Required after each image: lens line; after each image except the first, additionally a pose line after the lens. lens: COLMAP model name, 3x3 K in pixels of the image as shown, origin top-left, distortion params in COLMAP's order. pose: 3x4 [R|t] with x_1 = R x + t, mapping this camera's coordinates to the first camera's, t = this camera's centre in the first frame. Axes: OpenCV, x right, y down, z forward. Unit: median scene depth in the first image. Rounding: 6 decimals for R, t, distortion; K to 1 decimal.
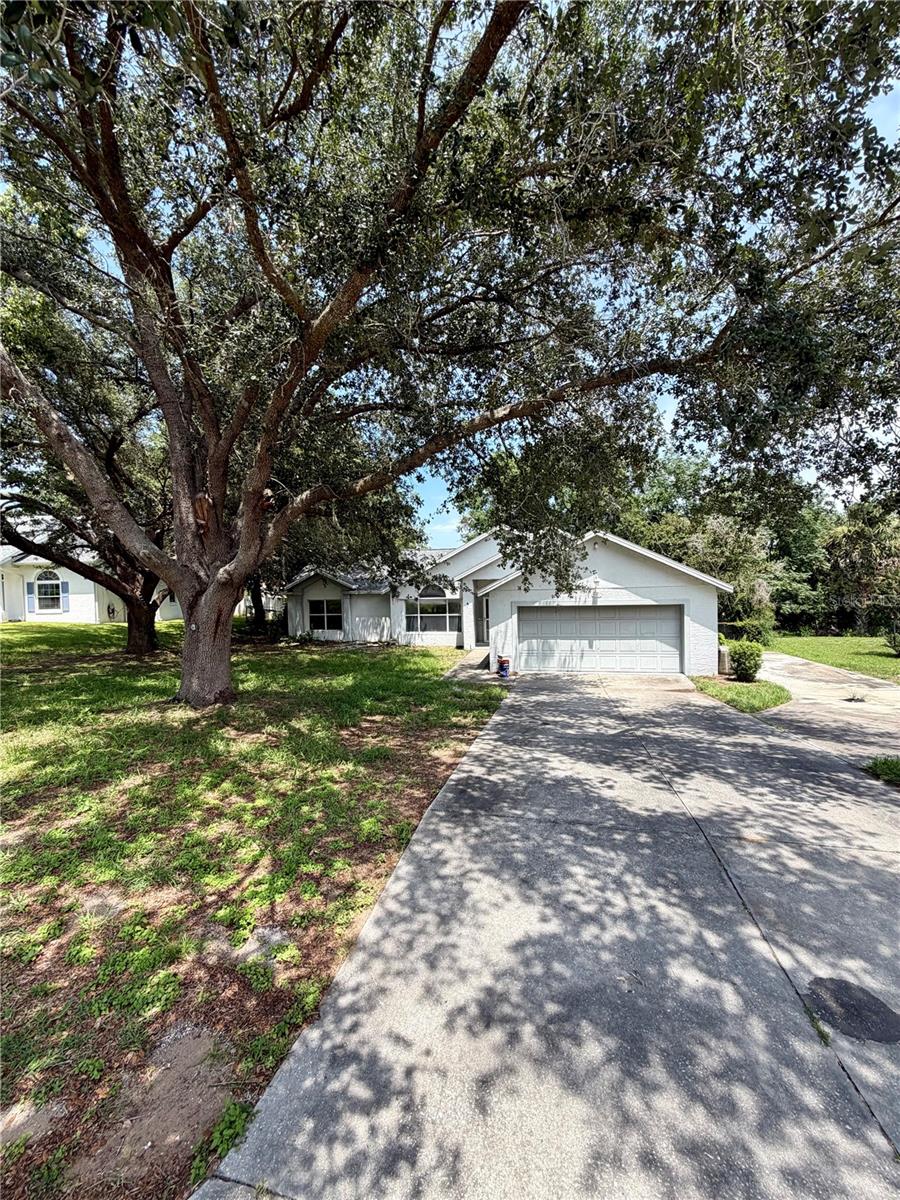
lens RADIAL K [[476.1, 0, 449.4], [0, 476.1, 592.7], [0, 0, 1]] dist [-0.001560, -0.000504]
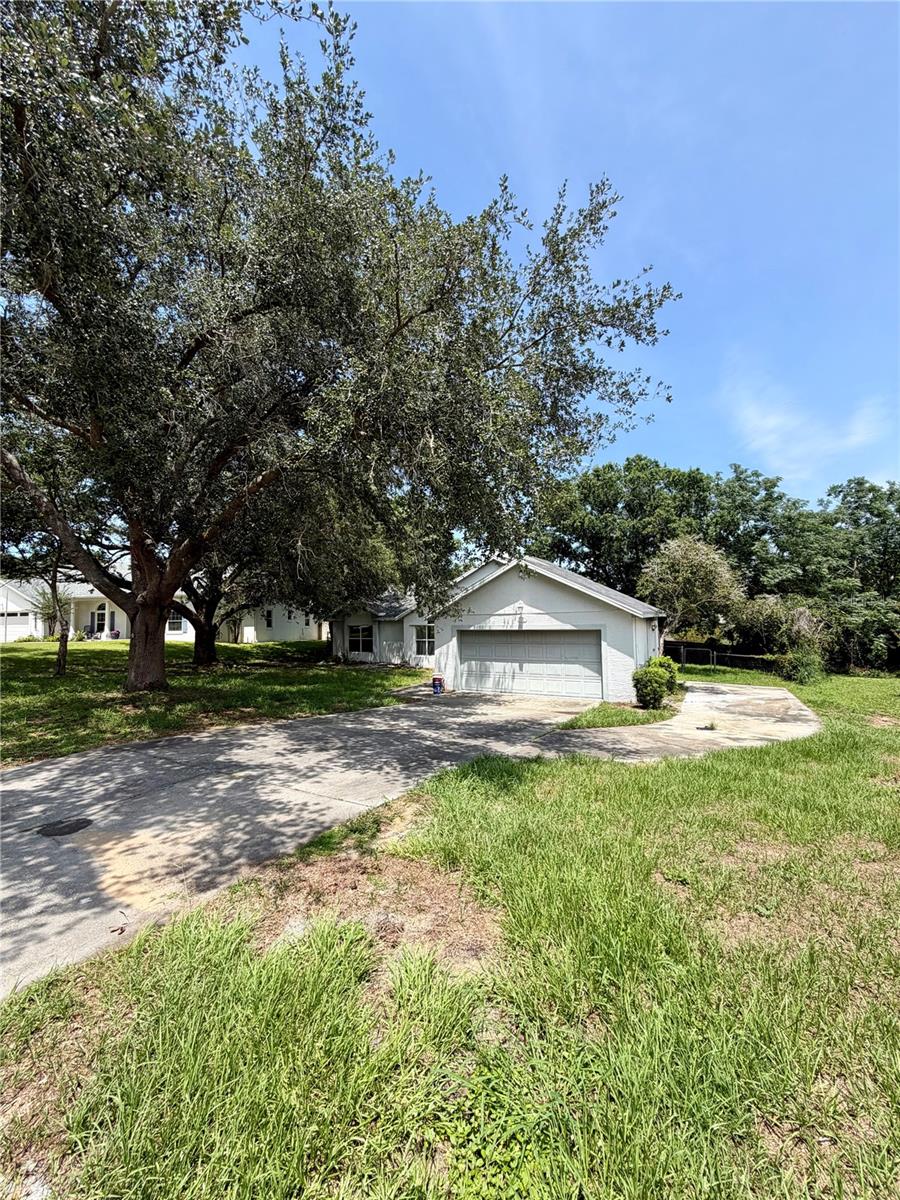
lens RADIAL K [[476.1, 0, 449.4], [0, 476.1, 592.7], [0, 0, 1]] dist [-0.001560, -0.000504]
pose [[0.957975, -0.008852, -0.286714, 0.843284], [-0.010644, 0.997738, -0.066370, 0.030560], [0.286653, 0.066633, 0.955715, -0.109078]]
